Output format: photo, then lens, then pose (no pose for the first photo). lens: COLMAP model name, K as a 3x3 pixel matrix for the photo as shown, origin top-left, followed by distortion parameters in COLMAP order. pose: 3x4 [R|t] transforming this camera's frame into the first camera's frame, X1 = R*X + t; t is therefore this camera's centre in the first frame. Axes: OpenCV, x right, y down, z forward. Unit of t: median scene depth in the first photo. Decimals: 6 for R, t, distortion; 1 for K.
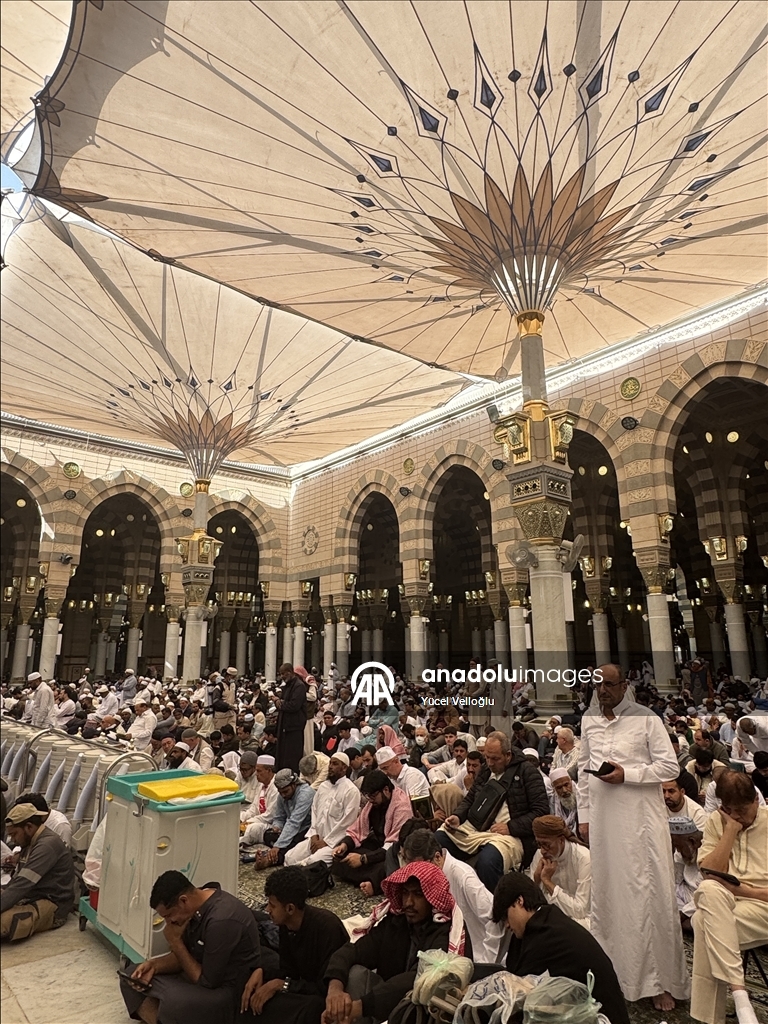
lens RADIAL K [[650.0, 0, 385.3], [0, 650.0, 509.6], [0, 0, 1]] dist [-0.000404, -0.002382]
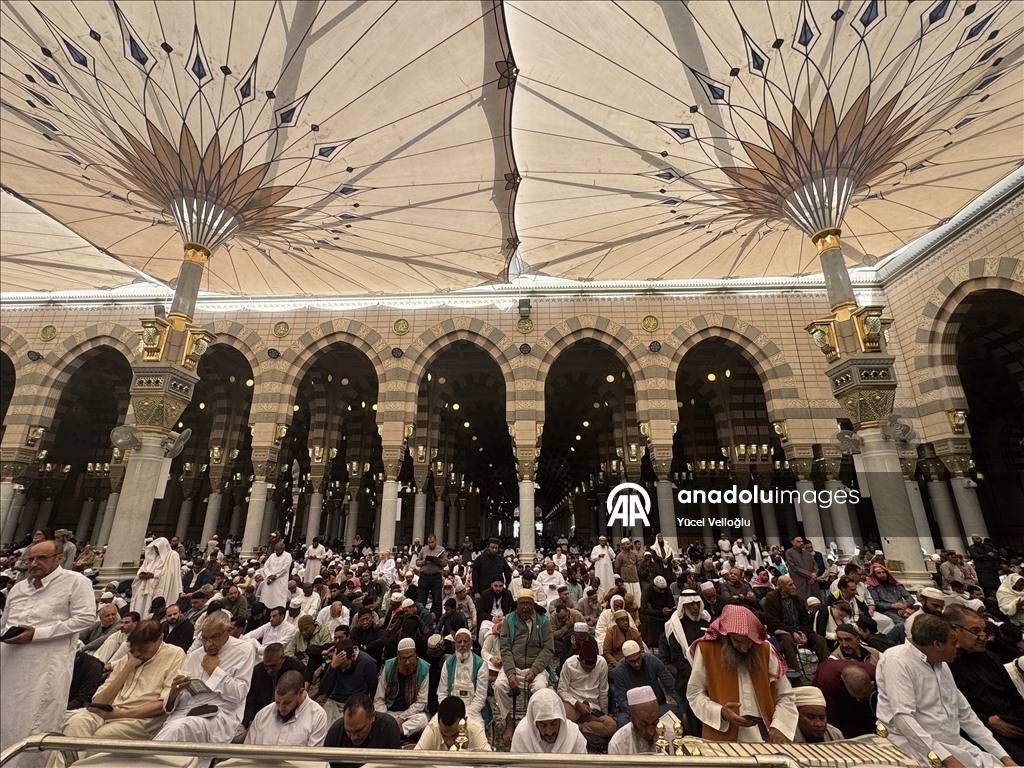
lens RADIAL K [[468.7, 0, 509.9], [0, 468.7, 383.0], [0, 0, 1]] dist [-0.002295, 0.000880]
pose [[0.672171, 0.237742, 0.701188, 0.034854], [-0.180777, 0.971081, -0.155955, -0.009566], [-0.717987, -0.021930, 0.695711, -0.032199]]
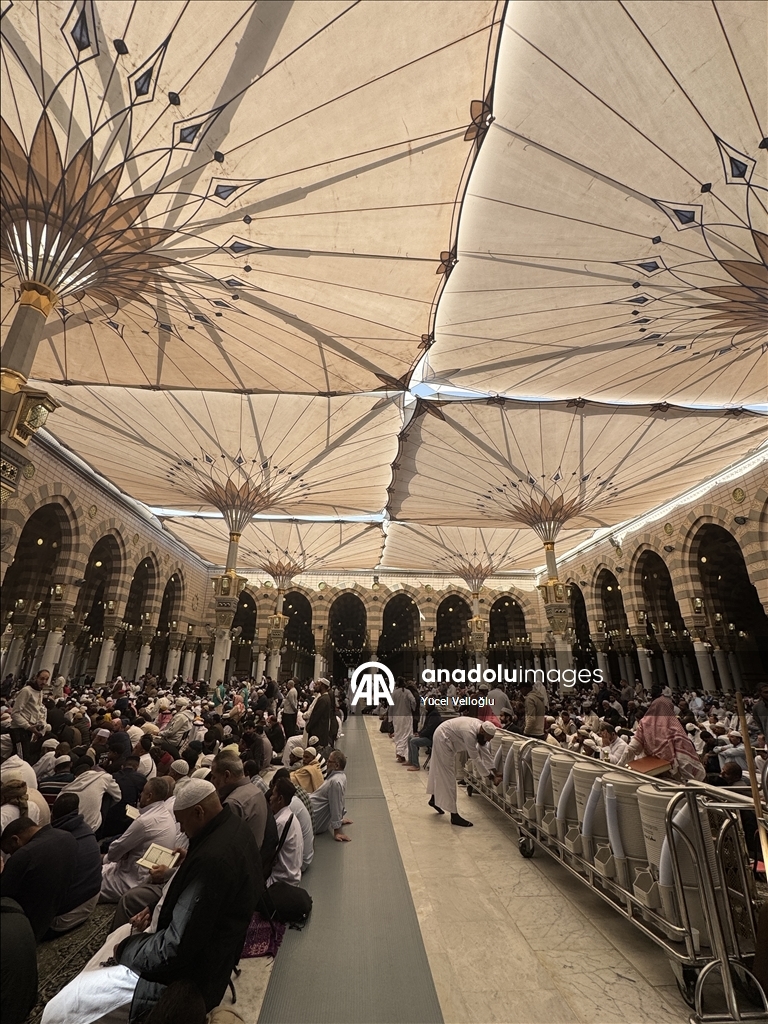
lens RADIAL K [[468.7, 0, 384.6], [0, 468.7, 510.9], [0, 0, 1]] dist [-0.002295, 0.000880]
pose [[0.808406, -0.184179, -0.559069, 0.462958], [0.121819, 0.981574, -0.147220, -0.133308], [0.575882, 0.050908, 0.815946, -0.563117]]
